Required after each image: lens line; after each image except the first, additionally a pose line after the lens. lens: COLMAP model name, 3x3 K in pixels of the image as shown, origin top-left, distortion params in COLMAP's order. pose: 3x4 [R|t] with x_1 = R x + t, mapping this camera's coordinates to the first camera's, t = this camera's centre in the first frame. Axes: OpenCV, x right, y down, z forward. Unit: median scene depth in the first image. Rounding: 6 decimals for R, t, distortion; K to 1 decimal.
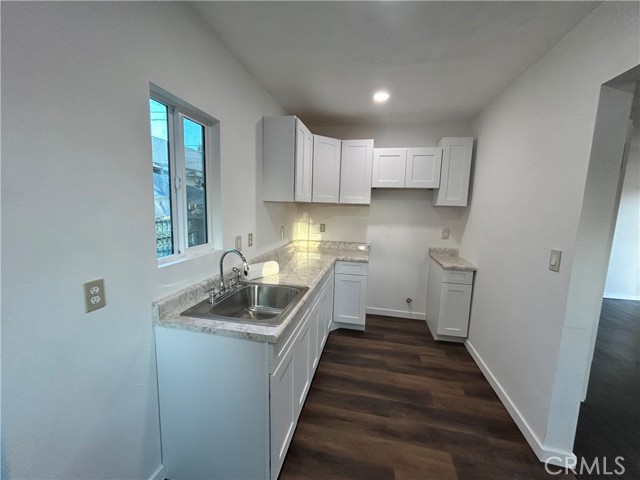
lens RADIAL K [[256.7, 0, 317.6], [0, 256.7, 239.0], [0, 0, 1]] dist [-0.000942, -0.000263]
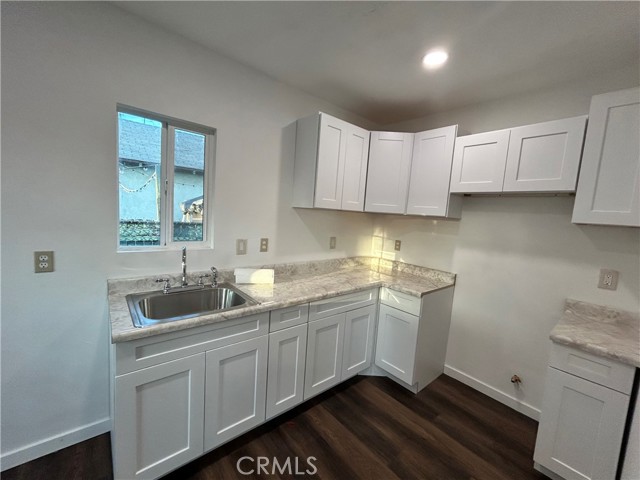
lens RADIAL K [[256.7, 0, 319.4], [0, 256.7, 239.3], [0, 0, 1]] dist [-0.000942, -0.000263]
pose [[0.794357, 0.088394, -0.600985, 0.368144], [-0.124573, 0.992033, -0.018745, -0.019450], [0.594540, 0.089757, 0.799041, 0.249817]]
